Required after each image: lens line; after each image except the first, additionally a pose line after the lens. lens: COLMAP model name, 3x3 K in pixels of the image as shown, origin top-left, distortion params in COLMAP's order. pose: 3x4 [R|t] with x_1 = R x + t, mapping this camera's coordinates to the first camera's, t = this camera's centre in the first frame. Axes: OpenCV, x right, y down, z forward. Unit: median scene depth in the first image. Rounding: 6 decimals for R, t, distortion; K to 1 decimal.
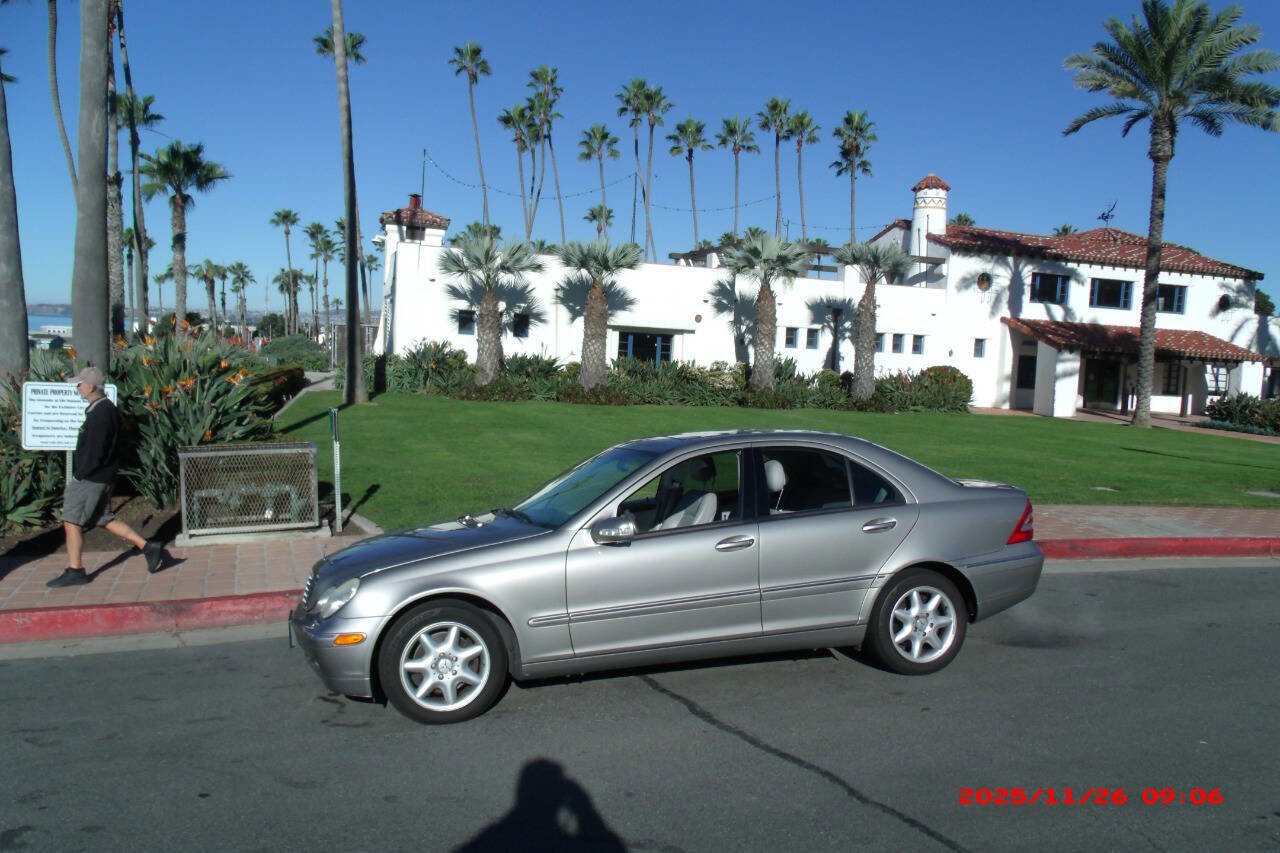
lens RADIAL K [[1022.1, 0, 651.5], [0, 1022.1, 419.2], [0, 0, 1]] dist [-0.039961, 0.012620]
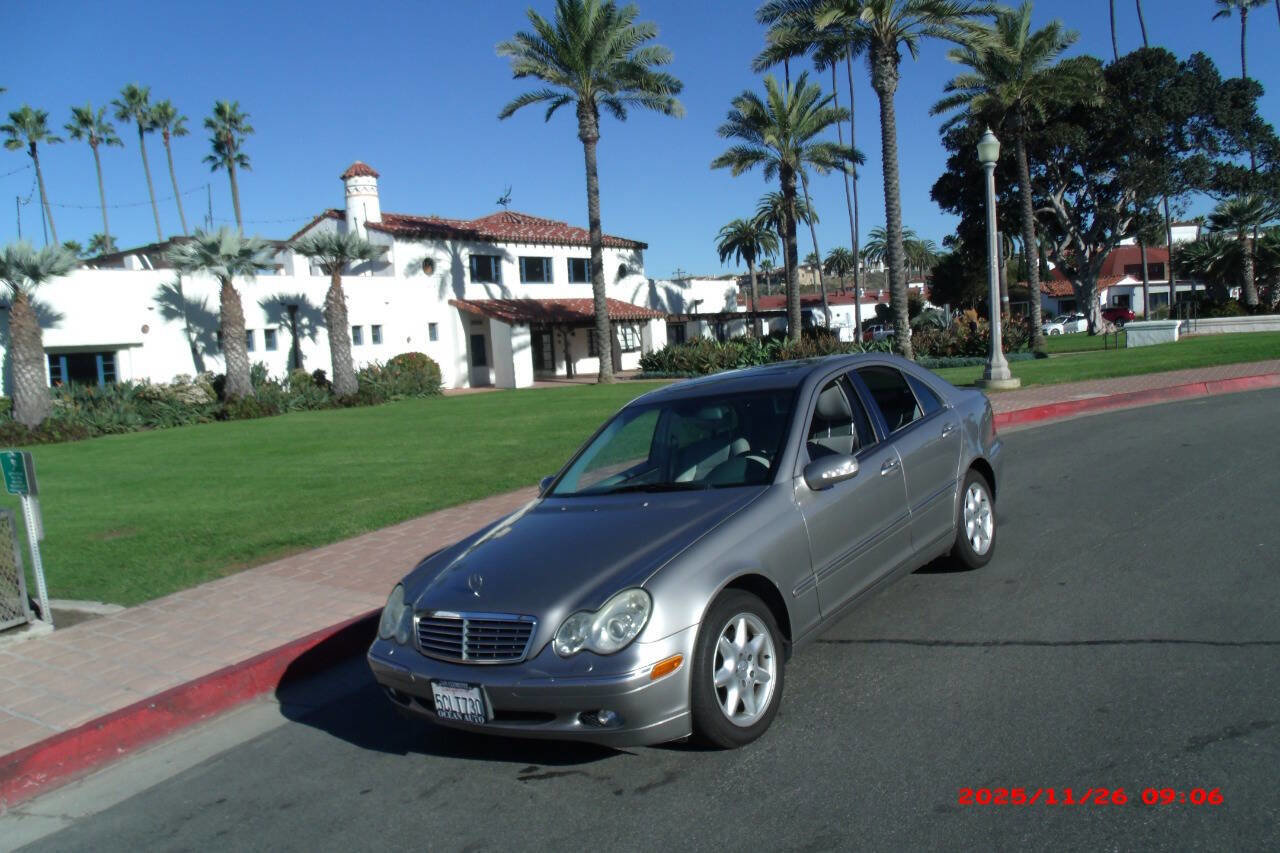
lens RADIAL K [[1022.1, 0, 651.5], [0, 1022.1, 419.2], [0, 0, 1]] dist [-0.039961, 0.012620]
pose [[0.814765, -0.148693, 0.560400, -0.092110], [0.147720, 0.987895, 0.047352, -0.000216], [-0.560657, 0.044201, 0.826868, 0.048860]]
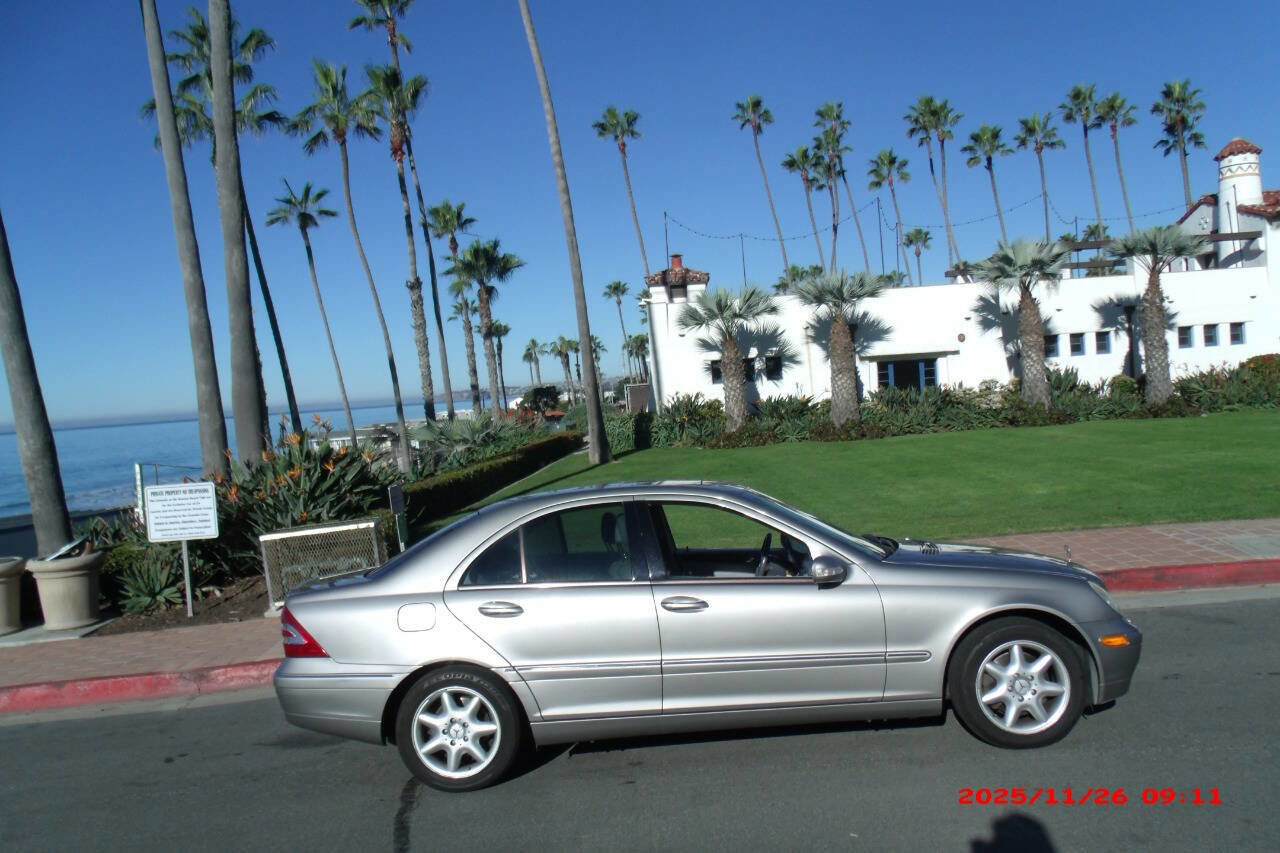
lens RADIAL K [[1018.0, 0, 647.7], [0, 1018.0, 422.4], [0, 0, 1]] dist [-0.038692, 0.005905]
pose [[0.931616, -0.103453, -0.348410, 0.089757], [0.091249, 0.994505, -0.051307, 0.000864], [0.351803, 0.016007, 0.935937, 0.018441]]
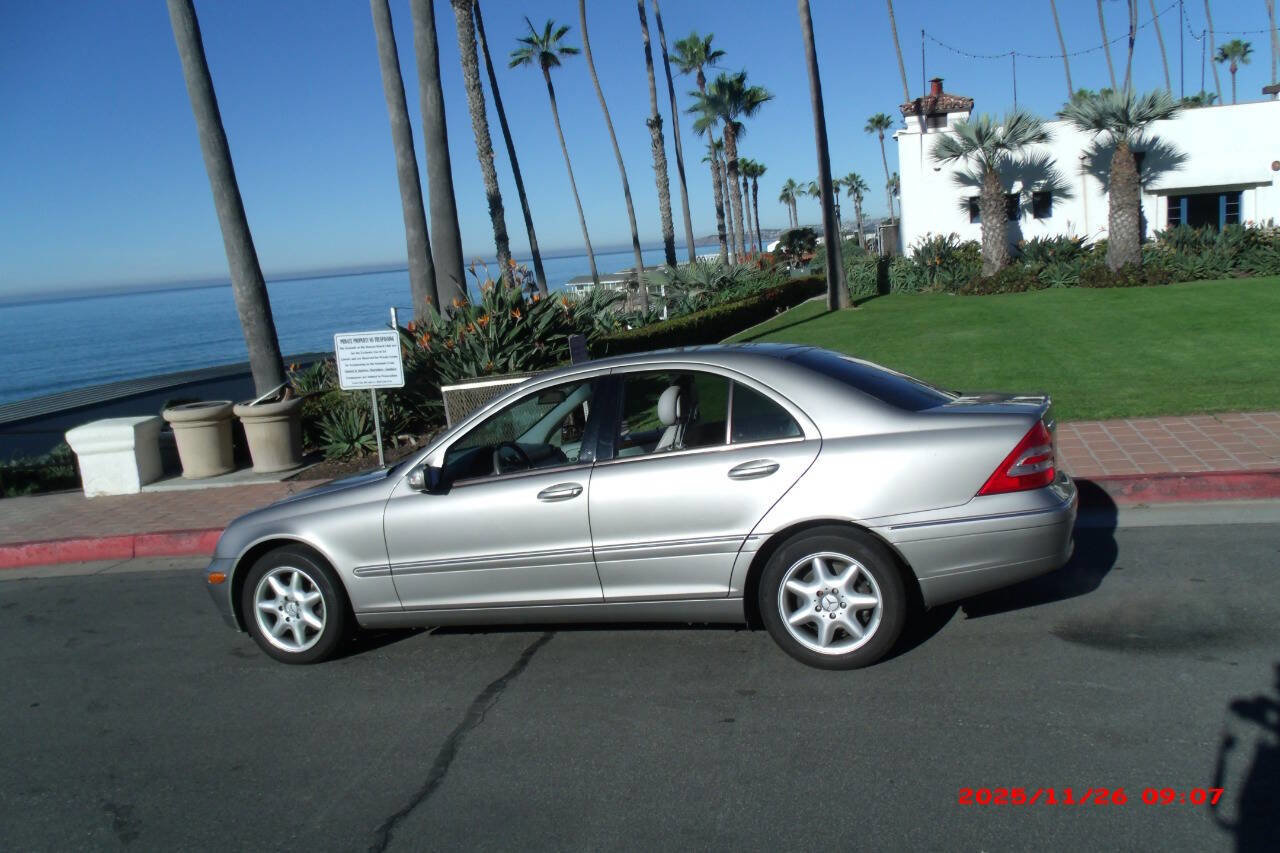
lens RADIAL K [[1019.6, 0, 648.7], [0, 1019.6, 421.6], [0, 0, 1]] dist [-0.037036, 0.001185]
pose [[0.814500, -0.019477, -0.579837, 0.092345], [0.079225, 0.993808, 0.077907, 0.000495], [0.574729, -0.109393, 0.810999, 0.053635]]
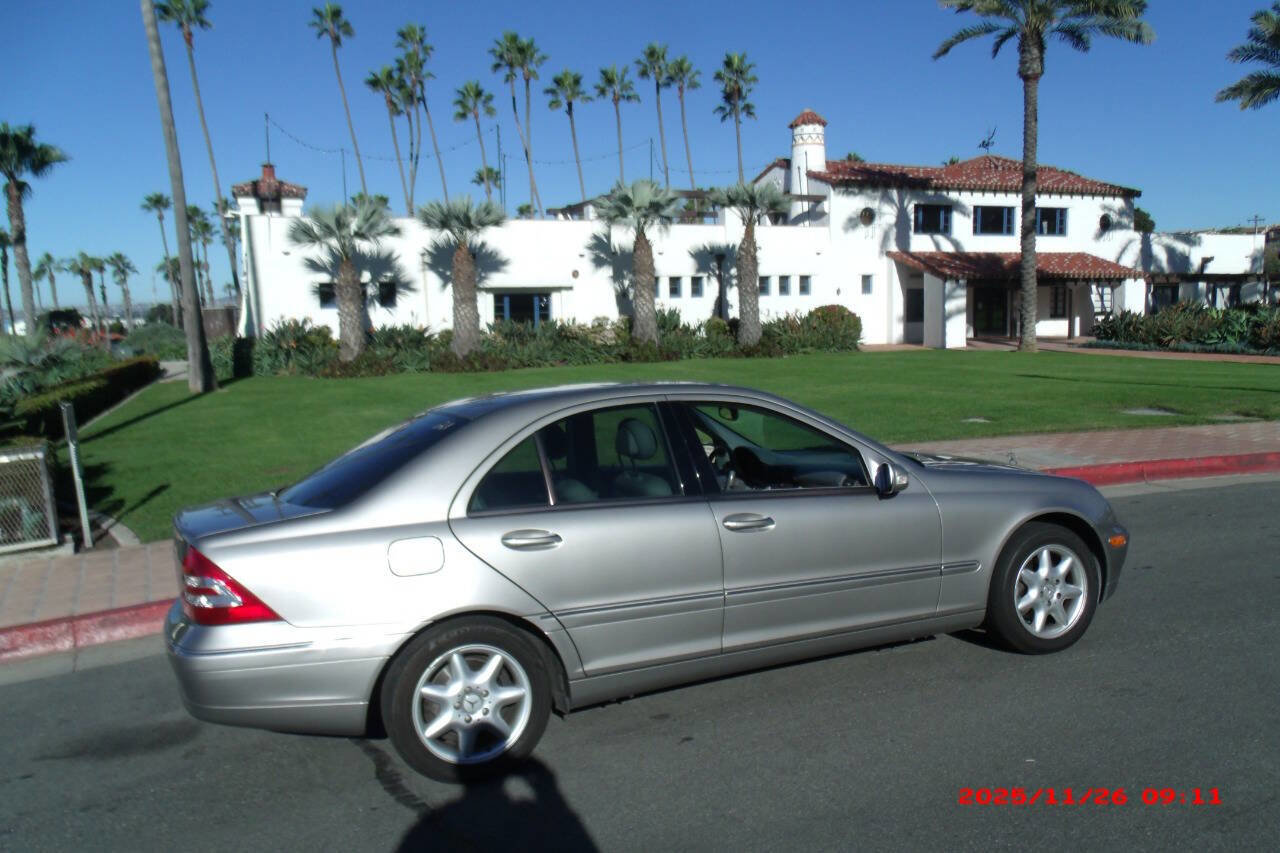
lens RADIAL K [[1016.4, 0, 645.8], [0, 1016.4, 427.3], [0, 0, 1]] dist [-0.042458, 0.011796]
pose [[0.993913, -0.082008, 0.073564, 0.028158], [0.078368, 0.995615, 0.051076, 0.001186], [-0.077430, -0.045000, 0.995982, 0.034956]]
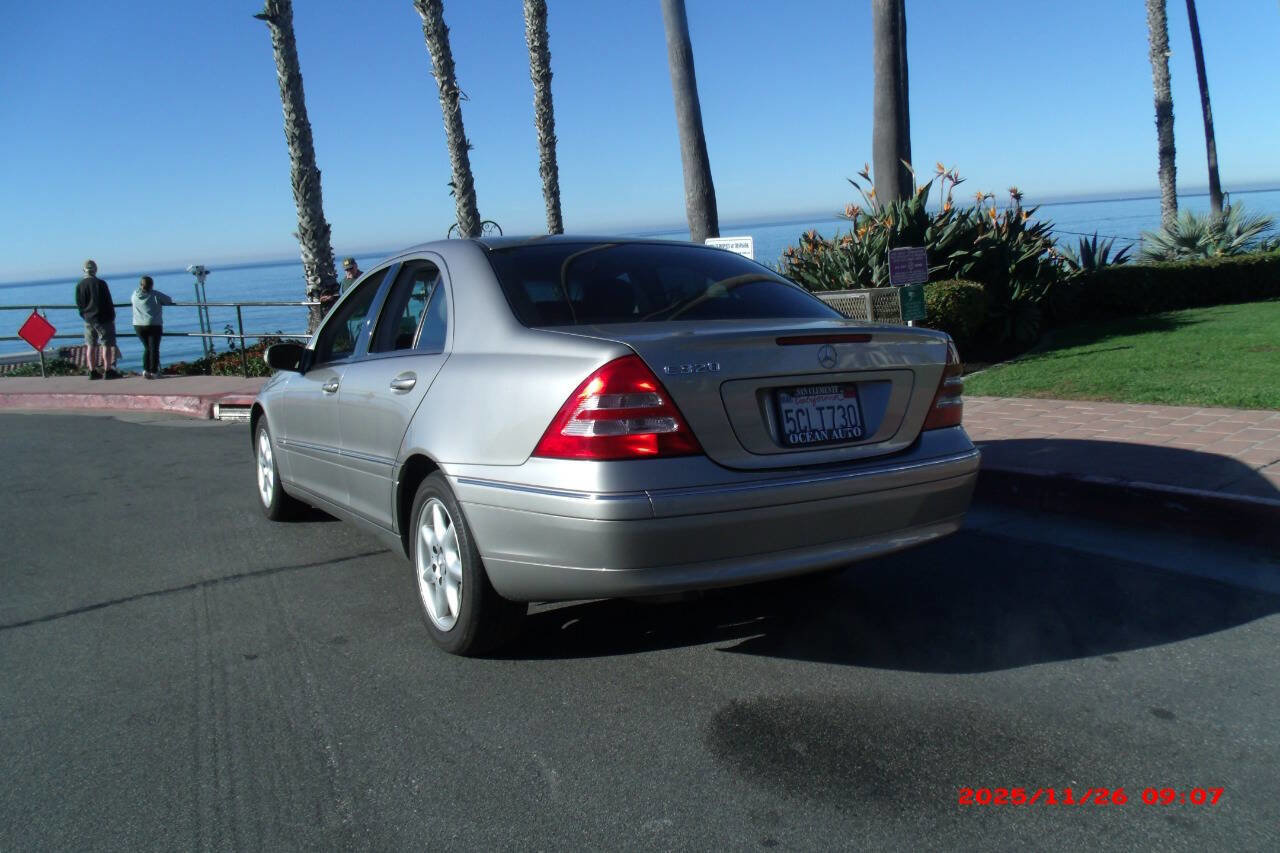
lens RADIAL K [[1012.6, 0, 645.6], [0, 1012.6, 429.5], [0, 0, 1]] dist [-0.039251, 0.001960]
pose [[0.242116, 0.118298, -0.963009, 0.130791], [0.013138, 0.992049, 0.125168, 0.008786], [0.970158, -0.042957, 0.238636, 0.153546]]
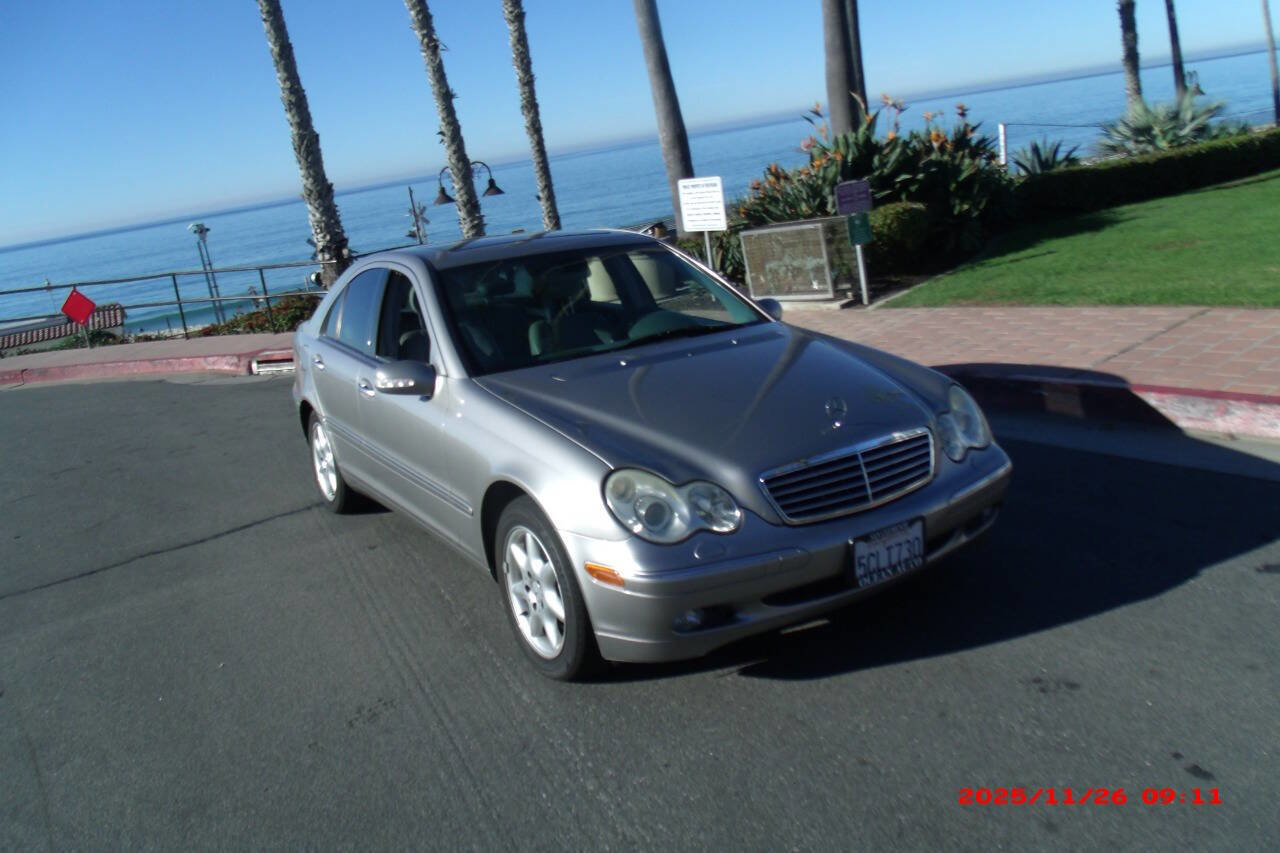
lens RADIAL K [[1012.6, 0, 645.6], [0, 1012.6, 429.5], [0, 0, 1]] dist [-0.039251, 0.001960]
pose [[0.251123, 0.179294, -0.951205, 0.169690], [0.090308, 0.974069, 0.207445, 0.000681], [0.963733, -0.137995, 0.228420, 0.146257]]
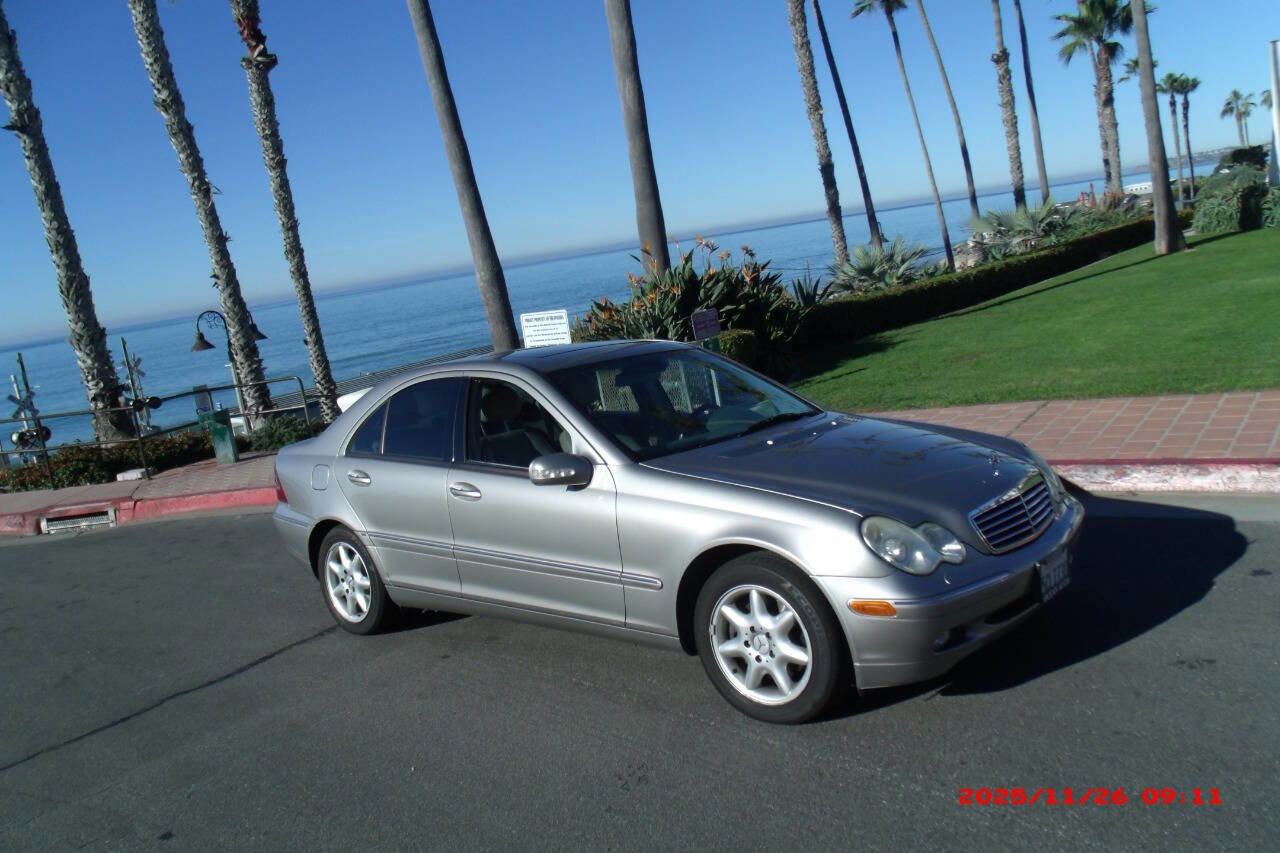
lens RADIAL K [[1016.4, 0, 645.8], [0, 1016.4, 427.3], [0, 0, 1]] dist [-0.042458, 0.011796]
pose [[0.514921, 0.023598, -0.856913, 0.162814], [0.111999, 0.989201, 0.094542, 0.000964], [0.849890, -0.144654, 0.506718, 0.099758]]
